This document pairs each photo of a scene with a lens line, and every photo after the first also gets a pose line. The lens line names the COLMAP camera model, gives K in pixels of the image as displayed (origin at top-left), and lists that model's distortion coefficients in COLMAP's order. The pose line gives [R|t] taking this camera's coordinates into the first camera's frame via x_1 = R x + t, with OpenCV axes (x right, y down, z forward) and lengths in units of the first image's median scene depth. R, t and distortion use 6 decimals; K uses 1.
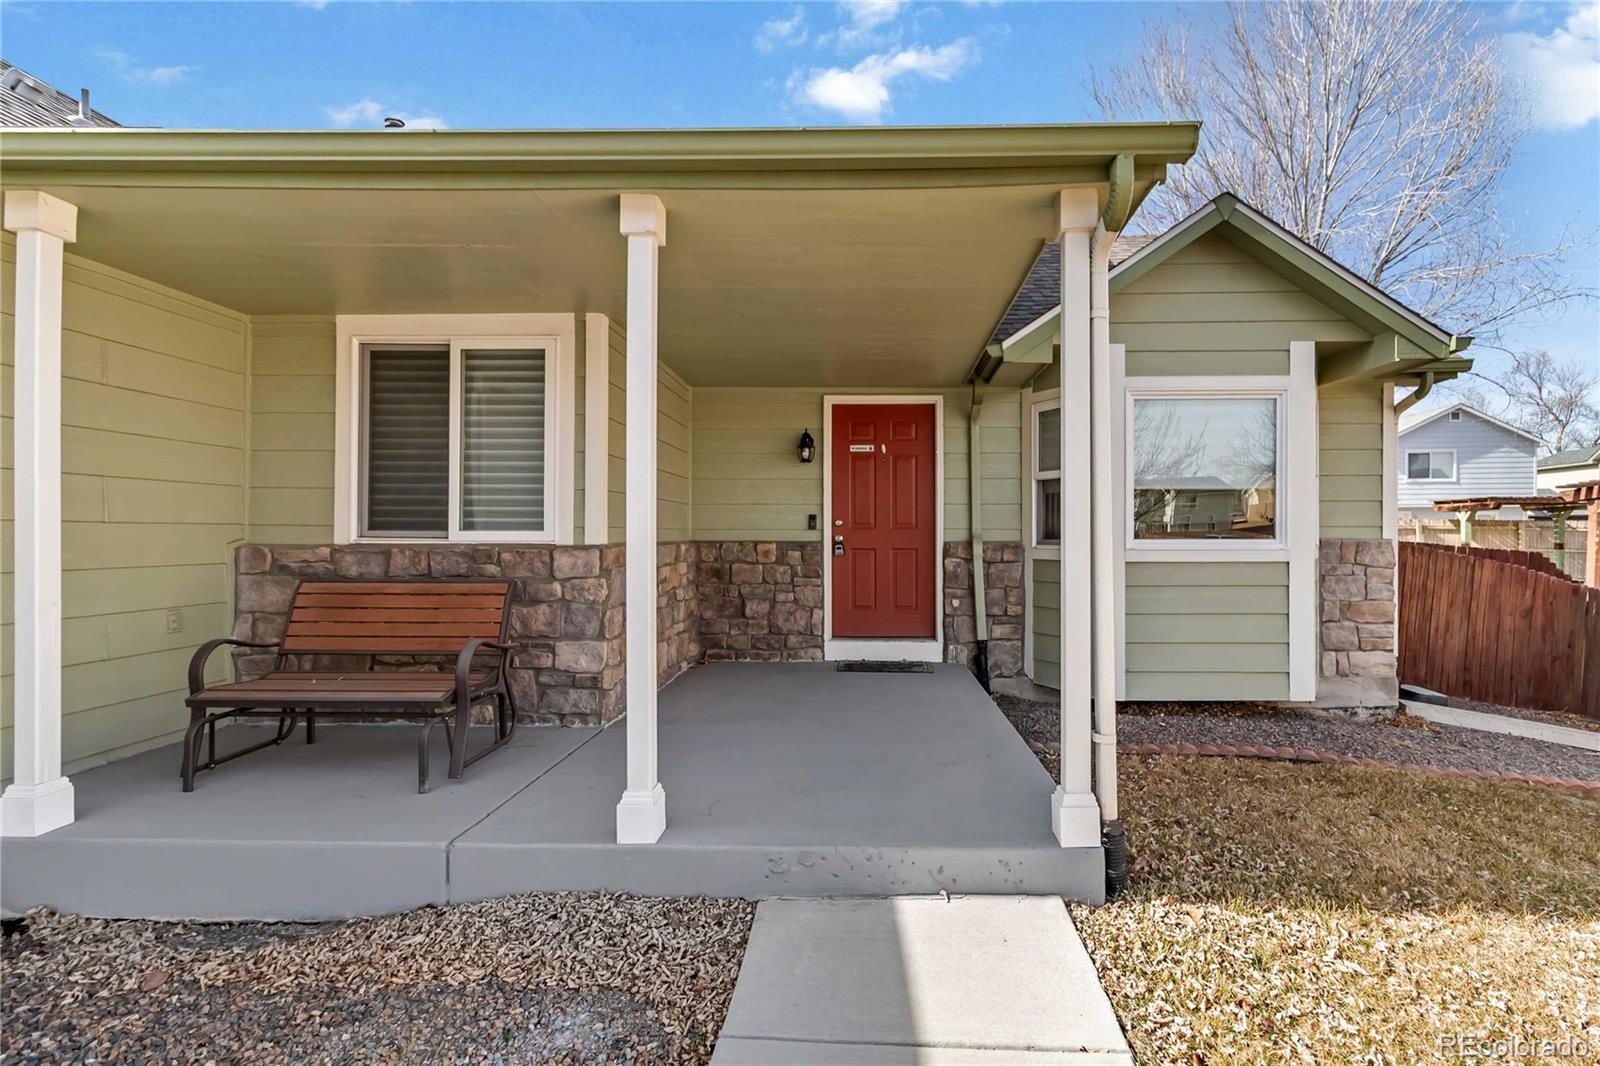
lens RADIAL K [[748.9, 0, 854.9], [0, 748.9, 531.1], [0, 0, 1]] dist [0.005593, 0.000536]
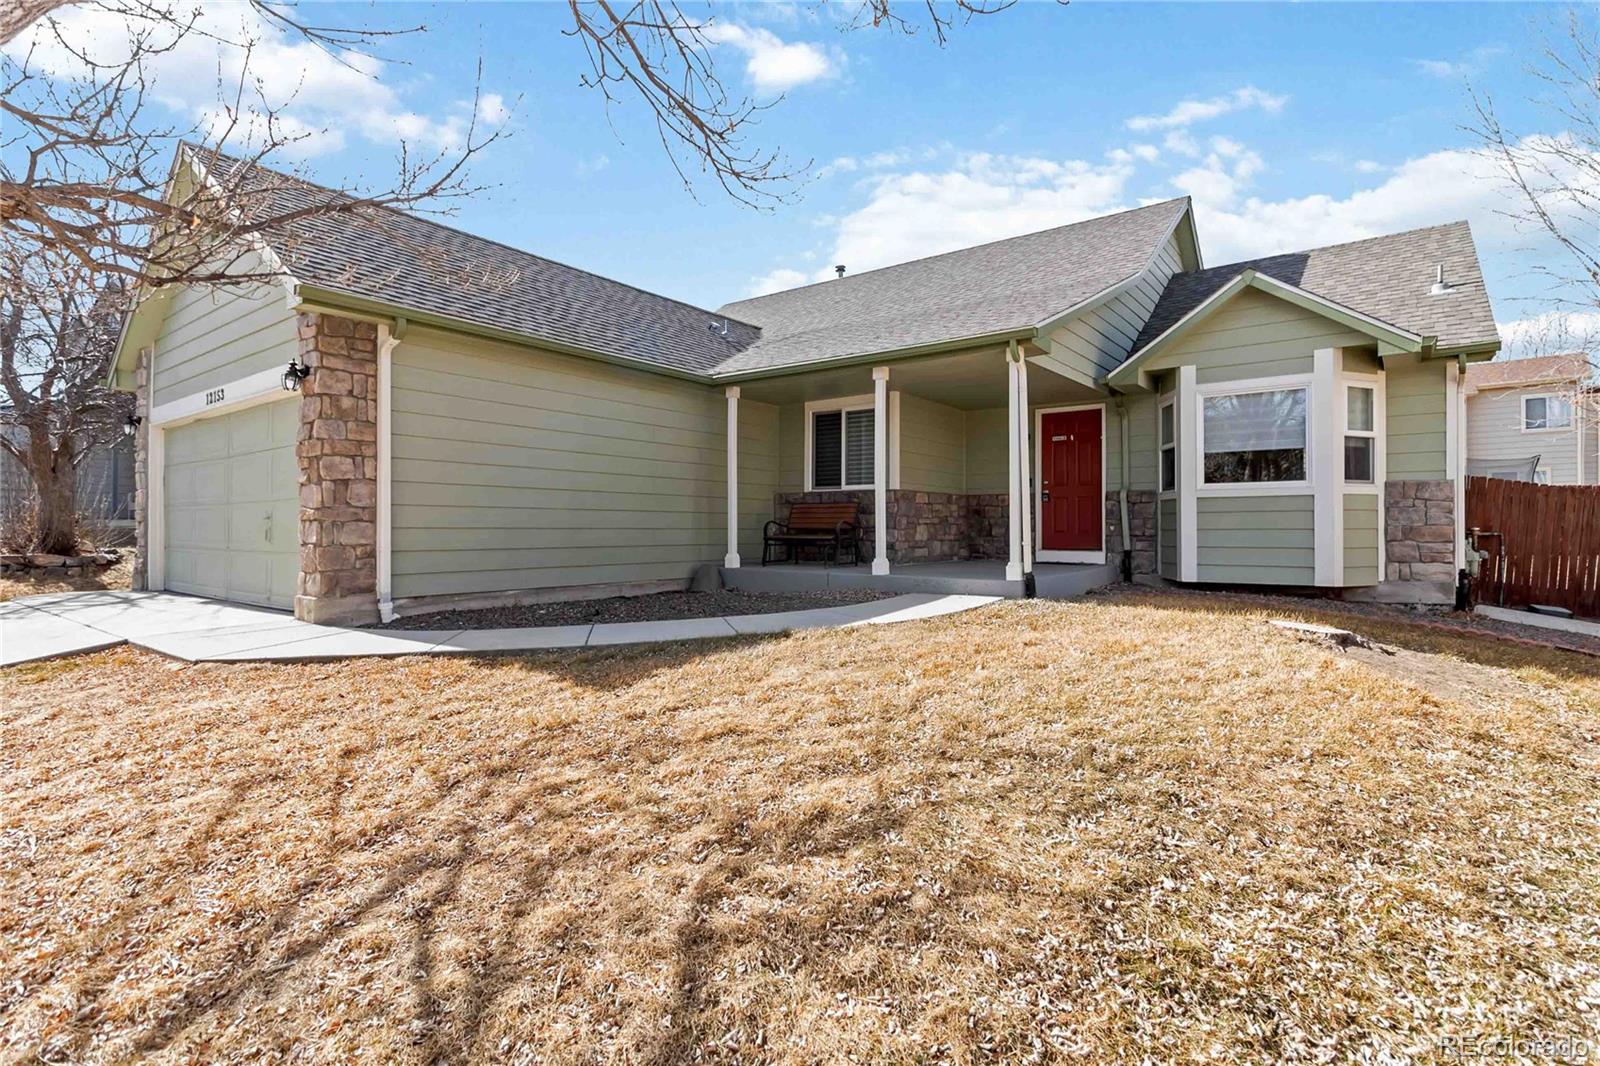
lens RADIAL K [[748.7, 0, 833.0], [0, 748.7, 523.1], [0, 0, 1]] dist [0.000958, -0.000018]
pose [[0.827126, -0.005602, -0.561989, 0.567143], [0.002089, 0.999974, -0.006894, 0.097303], [0.562013, 0.004528, 0.827116, -0.728950]]
